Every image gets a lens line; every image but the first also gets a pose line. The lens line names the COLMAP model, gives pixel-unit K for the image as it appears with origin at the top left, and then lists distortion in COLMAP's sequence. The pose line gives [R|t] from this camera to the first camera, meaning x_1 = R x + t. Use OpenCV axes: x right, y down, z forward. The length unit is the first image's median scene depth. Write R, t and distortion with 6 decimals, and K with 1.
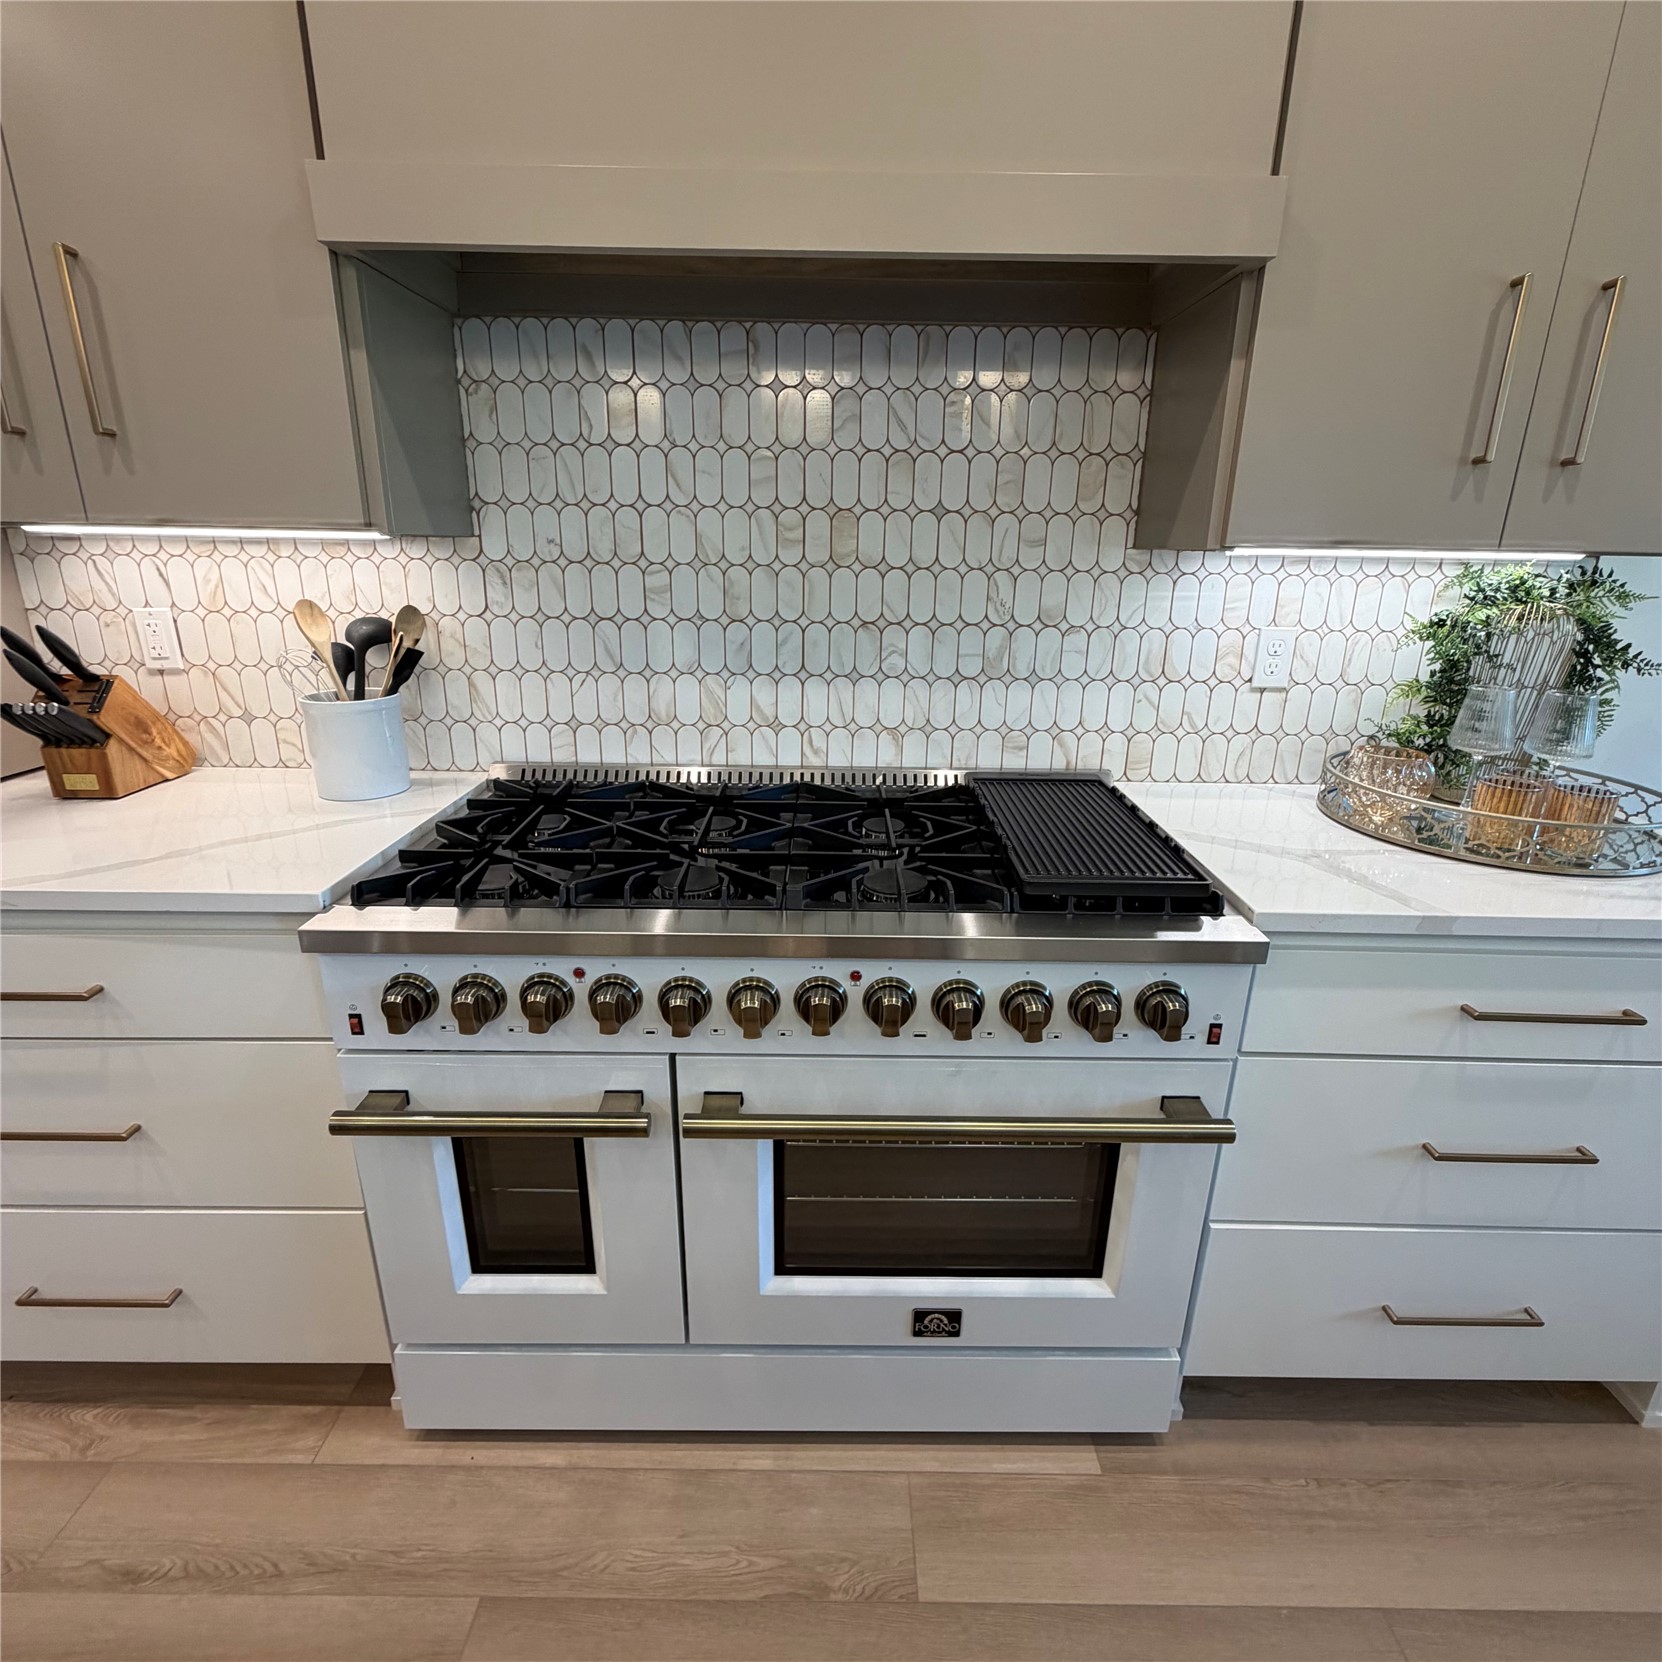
lens RADIAL K [[884.5, 0, 834.3], [0, 884.5, 822.3], [0, 0, 1]] dist [-0.000458, 0.000109]
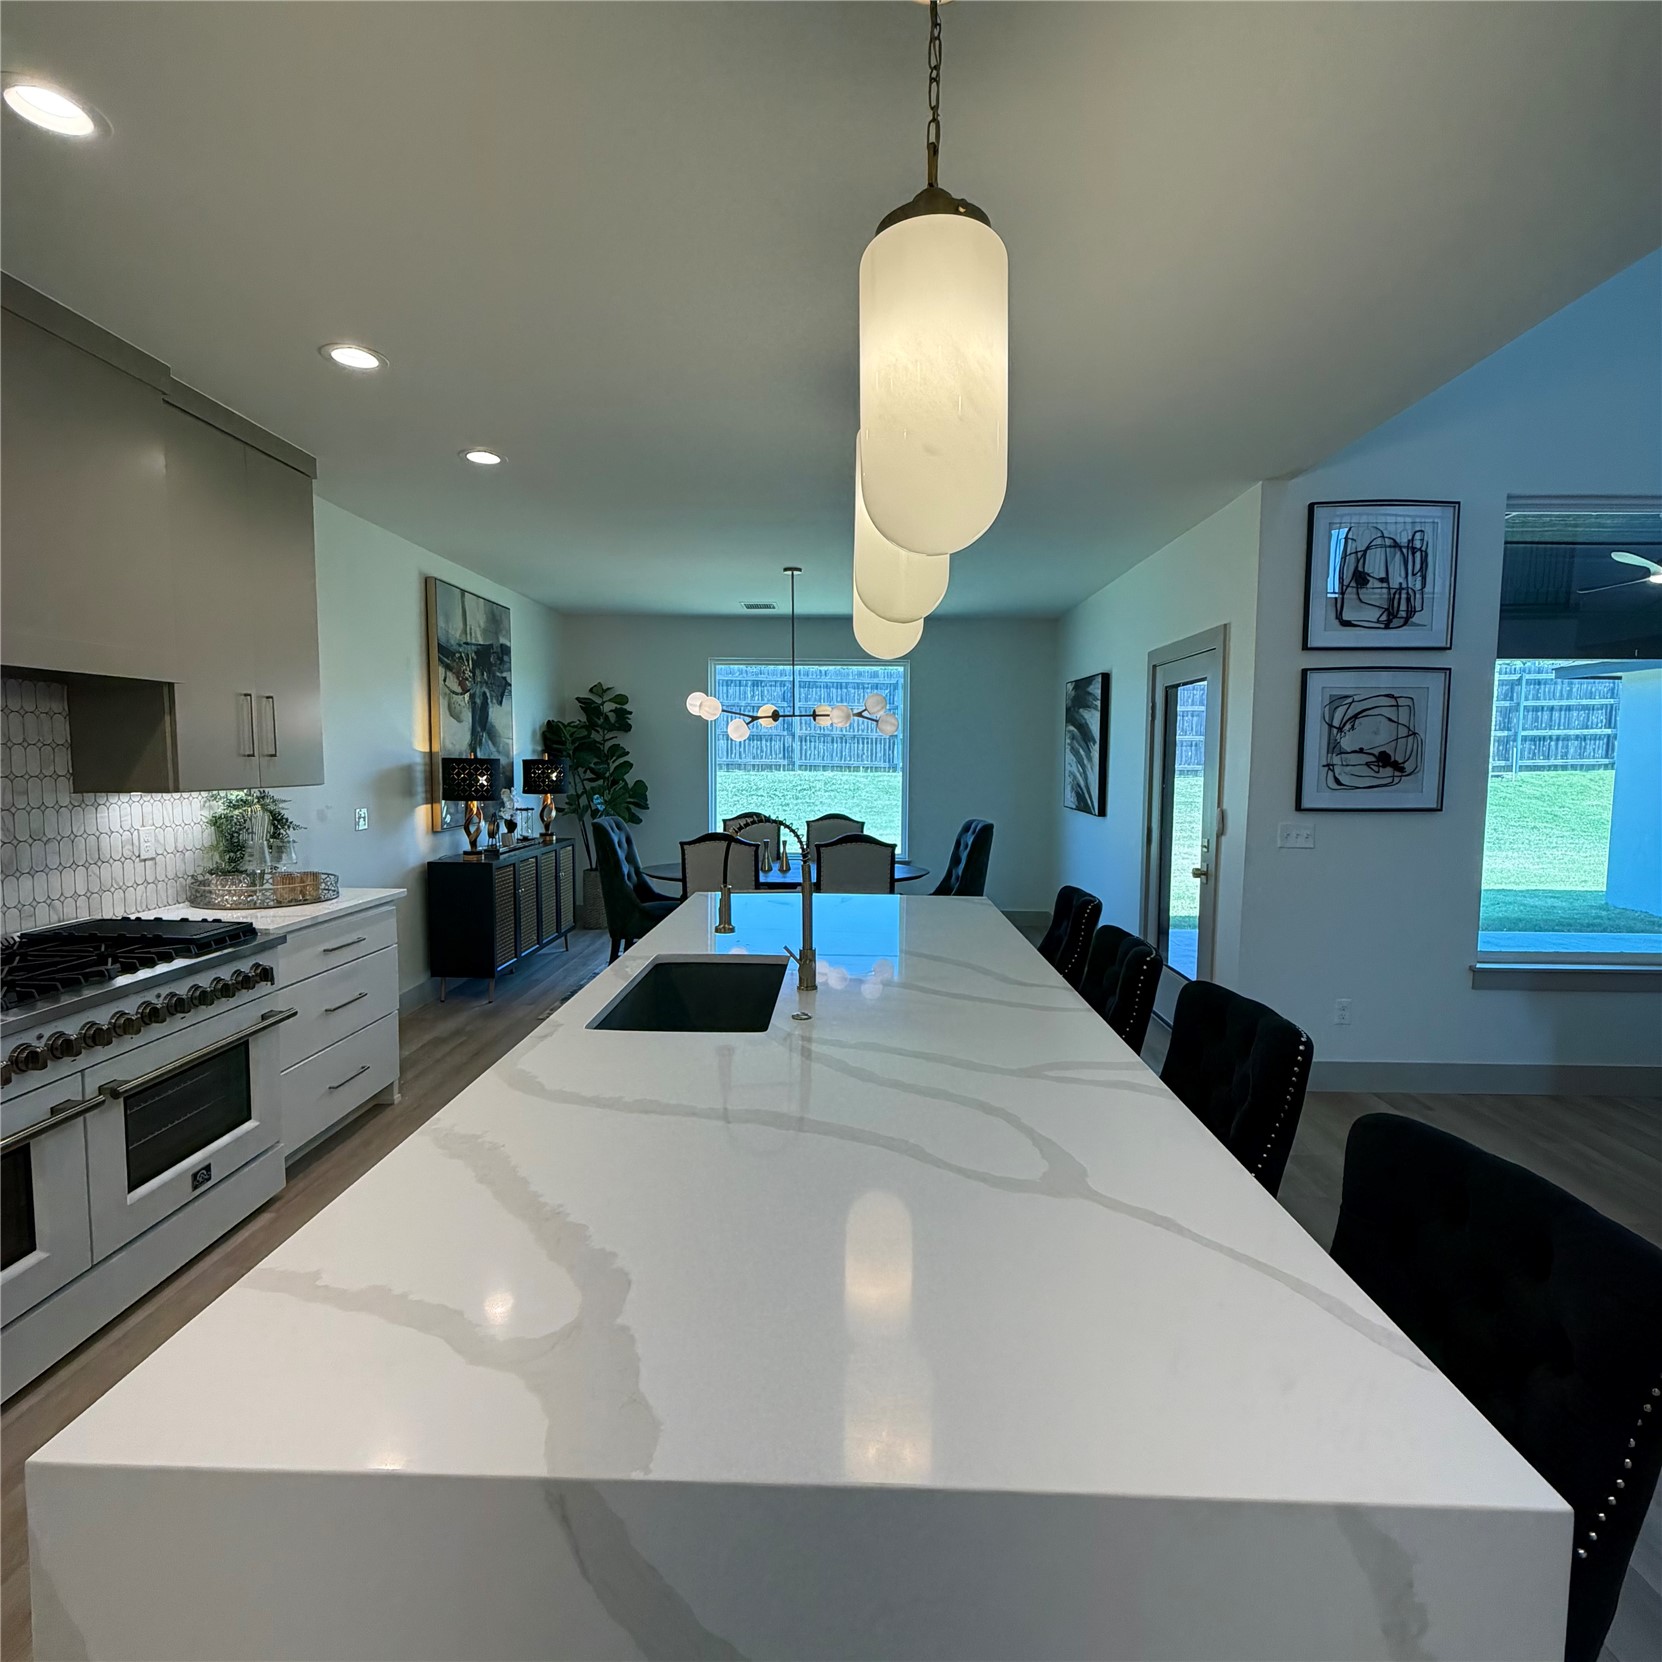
lens RADIAL K [[884.5, 0, 834.0], [0, 884.5, 825.5], [0, 0, 1]] dist [-0.000458, 0.000109]
pose [[0.023179, -0.093260, 0.995372, -1.441198], [0.296619, 0.951448, 0.082238, 0.065261], [-0.954715, 0.293340, 0.049717, -0.556402]]
